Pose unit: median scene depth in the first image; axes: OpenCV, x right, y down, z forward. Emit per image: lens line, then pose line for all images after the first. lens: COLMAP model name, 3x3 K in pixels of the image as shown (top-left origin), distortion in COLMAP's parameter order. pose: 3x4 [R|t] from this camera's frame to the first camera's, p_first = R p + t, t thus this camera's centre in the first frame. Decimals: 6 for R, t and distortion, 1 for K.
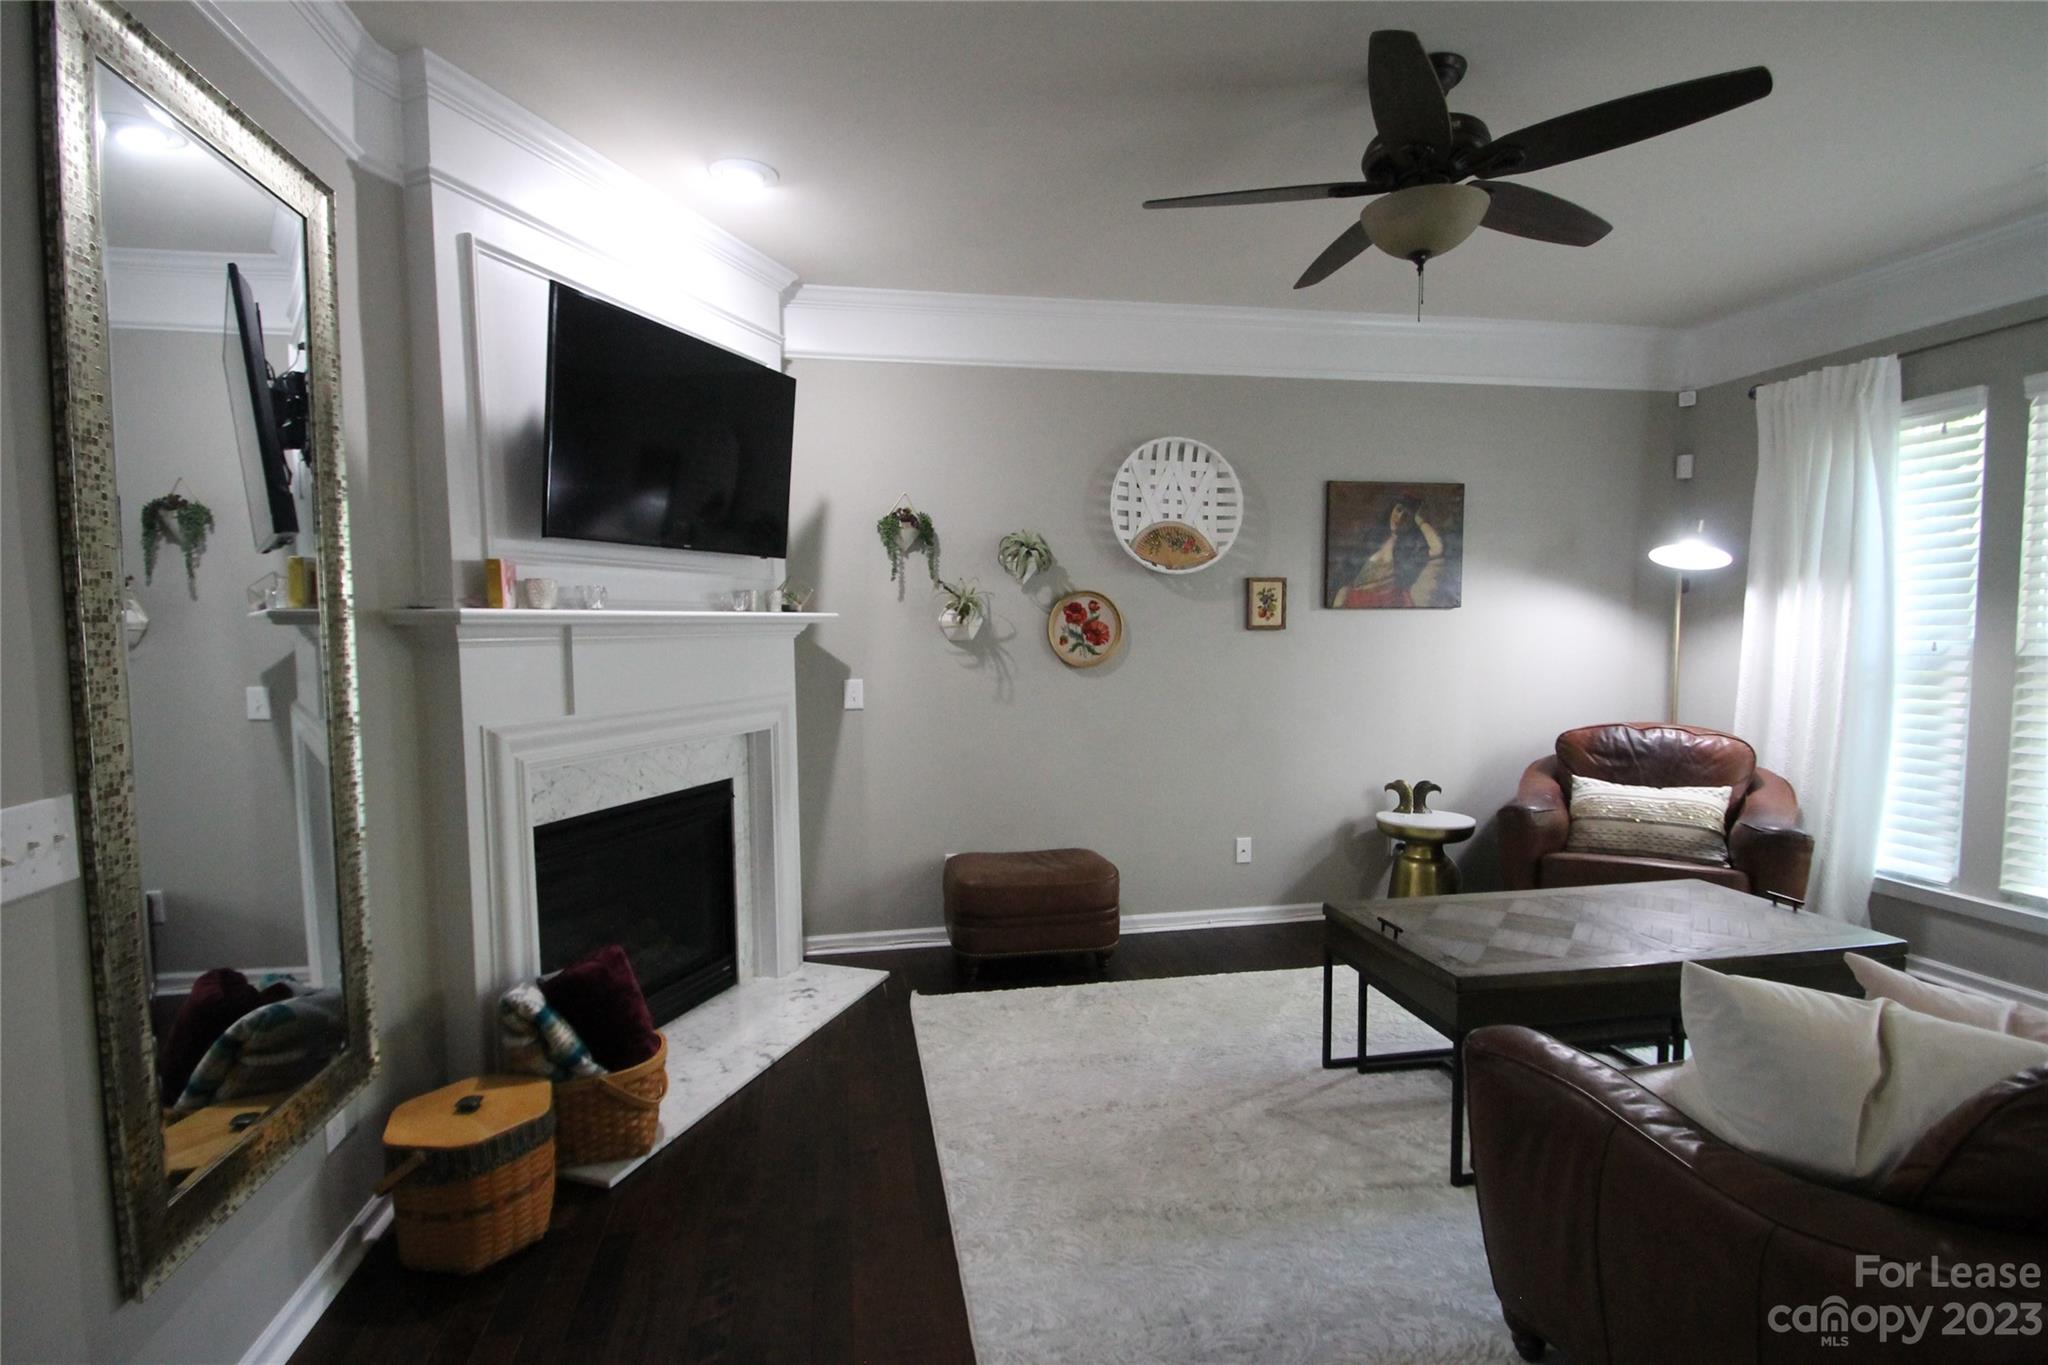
lens RADIAL K [[969.2, 0, 1012.4], [0, 969.2, 698.6], [0, 0, 1]] dist [0.020772, -0.021605]
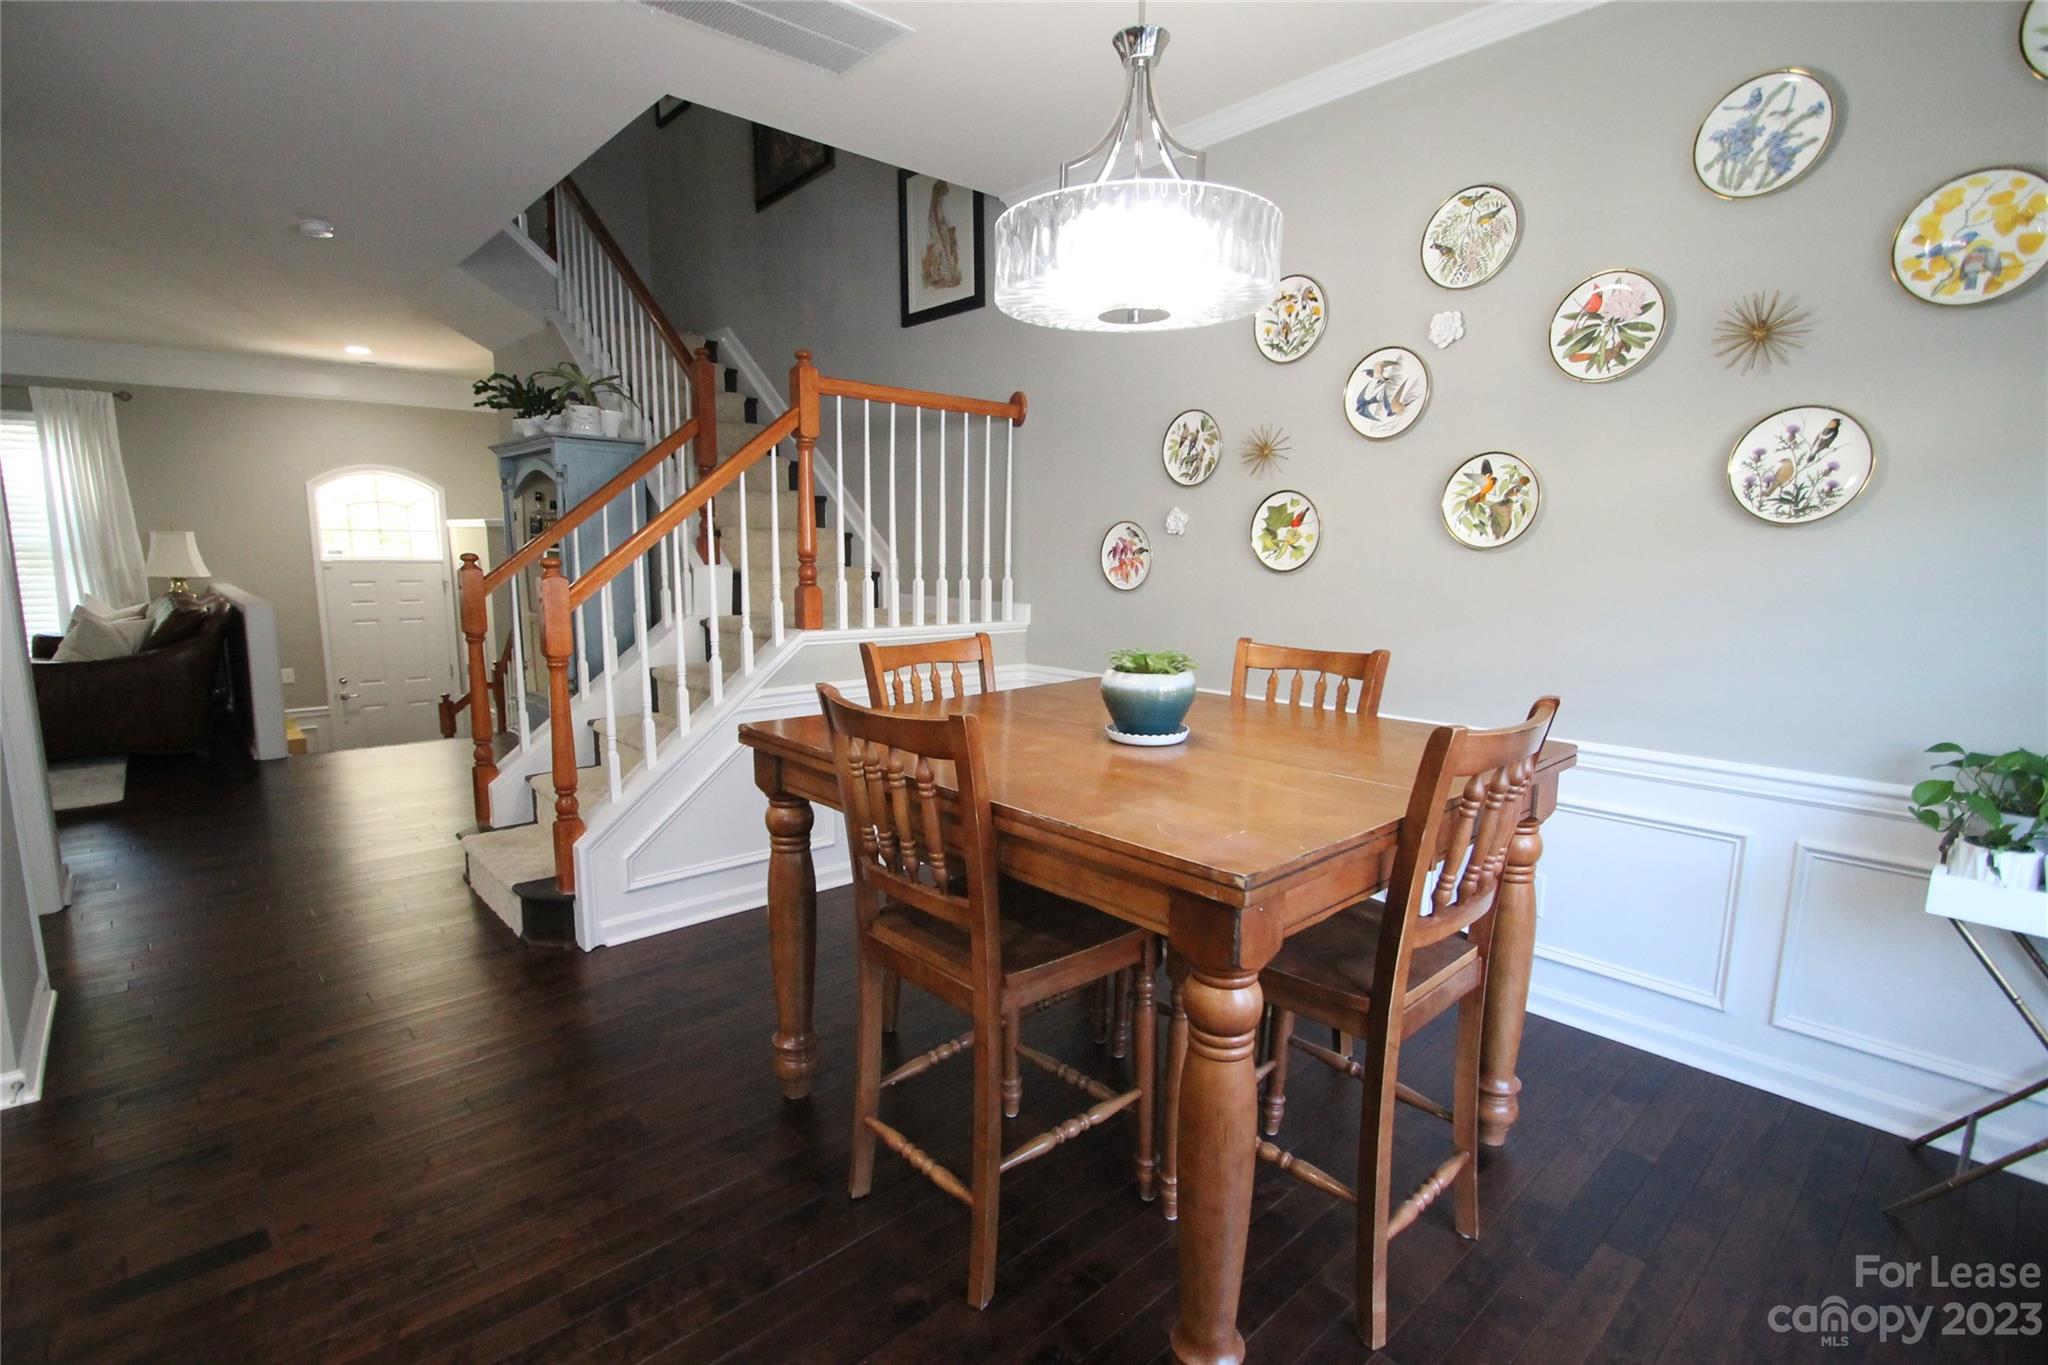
lens RADIAL K [[966.1, 0, 1019.9], [0, 966.1, 705.6], [0, 0, 1]] dist [0.015823, -0.022564]
pose [[-0.528064, -0.136300, 0.838195, -1.504192], [0.055534, 0.979380, 0.194245, 0.031196], [-0.847387, 0.149123, -0.509605, -0.041989]]
